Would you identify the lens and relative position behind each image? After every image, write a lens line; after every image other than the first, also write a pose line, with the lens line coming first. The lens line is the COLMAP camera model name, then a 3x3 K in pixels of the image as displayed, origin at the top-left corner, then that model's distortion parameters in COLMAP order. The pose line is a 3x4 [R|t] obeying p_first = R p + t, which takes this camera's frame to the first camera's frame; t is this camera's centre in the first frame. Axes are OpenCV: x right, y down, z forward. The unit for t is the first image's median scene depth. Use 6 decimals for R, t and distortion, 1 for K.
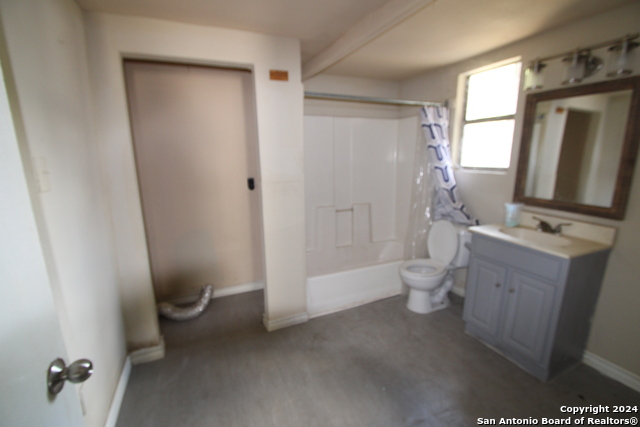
lens RADIAL K [[289.3, 0, 320.0], [0, 289.3, 213.5], [0, 0, 1]] dist [-0.017112, 0.000607]
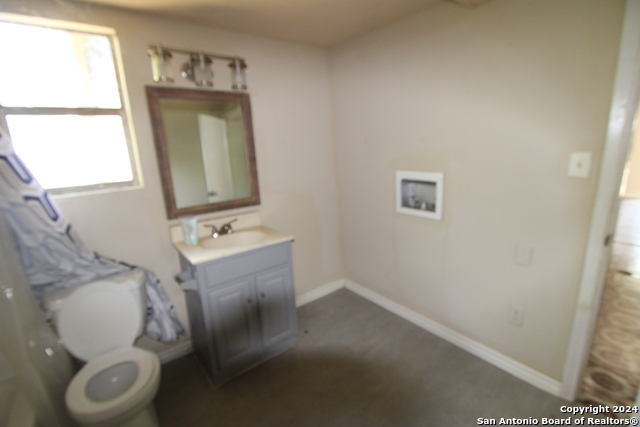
lens RADIAL K [[289.3, 0, 320.0], [0, 289.3, 213.5], [0, 0, 1]] dist [-0.017112, 0.000607]
pose [[-0.236844, -0.204368, 0.949810, -0.221296], [0.250198, 0.931822, 0.262887, -0.174671], [-0.938779, 0.299903, -0.169564, 0.795167]]
